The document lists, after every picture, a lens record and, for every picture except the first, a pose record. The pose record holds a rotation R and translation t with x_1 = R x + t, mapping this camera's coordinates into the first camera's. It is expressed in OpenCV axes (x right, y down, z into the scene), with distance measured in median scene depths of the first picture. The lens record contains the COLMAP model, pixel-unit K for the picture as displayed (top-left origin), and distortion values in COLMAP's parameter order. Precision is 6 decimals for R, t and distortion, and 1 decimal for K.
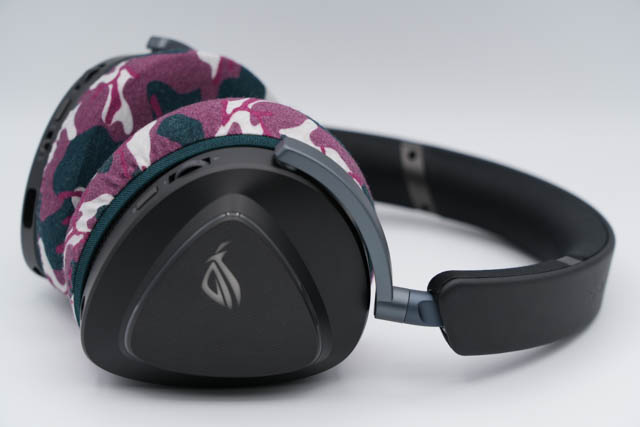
lens RADIAL K [[1984.2, 0, 320.0], [0, 1984.2, 213.5], [0, 0, 1]] dist [0.102122, 0.759218]
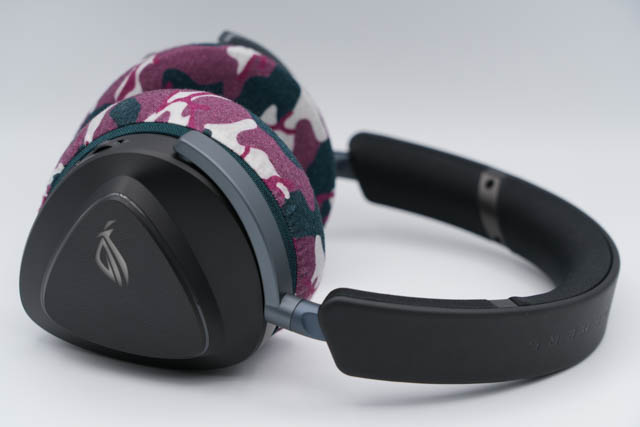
lens RADIAL K [[1984.2, 0, 320.0], [0, 1984.2, 213.5], [0, 0, 1]] dist [0.102122, 0.759218]
pose [[0.893442, 0.149645, -0.423518, 0.474066], [-0.156023, 0.987555, 0.019799, -0.025975], [0.421210, 0.048389, 0.905671, 0.095139]]
